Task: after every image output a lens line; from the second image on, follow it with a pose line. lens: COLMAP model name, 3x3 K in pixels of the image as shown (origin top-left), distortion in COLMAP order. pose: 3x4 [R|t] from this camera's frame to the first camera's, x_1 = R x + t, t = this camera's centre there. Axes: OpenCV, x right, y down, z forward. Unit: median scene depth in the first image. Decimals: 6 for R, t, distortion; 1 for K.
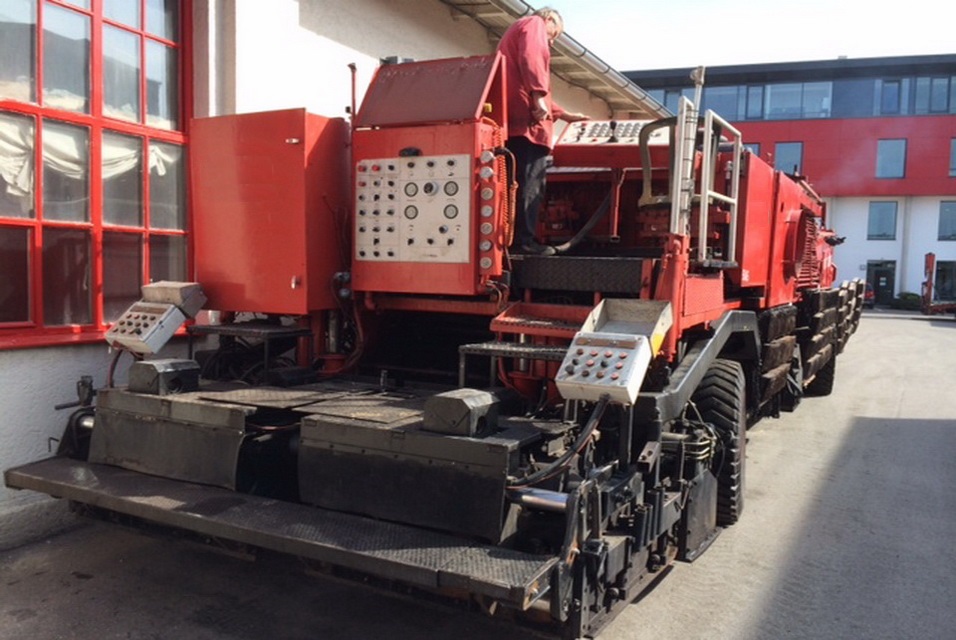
lens RADIAL K [[821.1, 0, 478.0], [0, 821.1, 320.0], [0, 0, 1]] dist [0.107009, -0.125317]
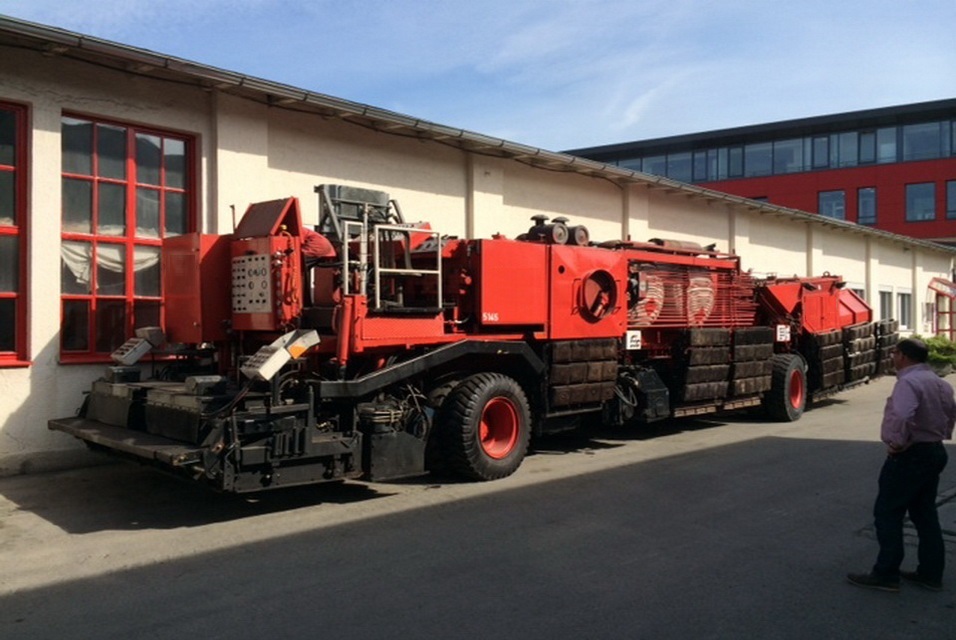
lens RADIAL K [[817.0, 0, 486.2], [0, 817.0, 318.0], [0, 0, 1]] dist [0.104156, -0.124744]
pose [[0.960693, -0.022396, -0.276708, 0.884590], [0.004023, 0.997759, -0.066788, 0.061102], [0.277583, 0.063049, 0.958630, -0.566071]]
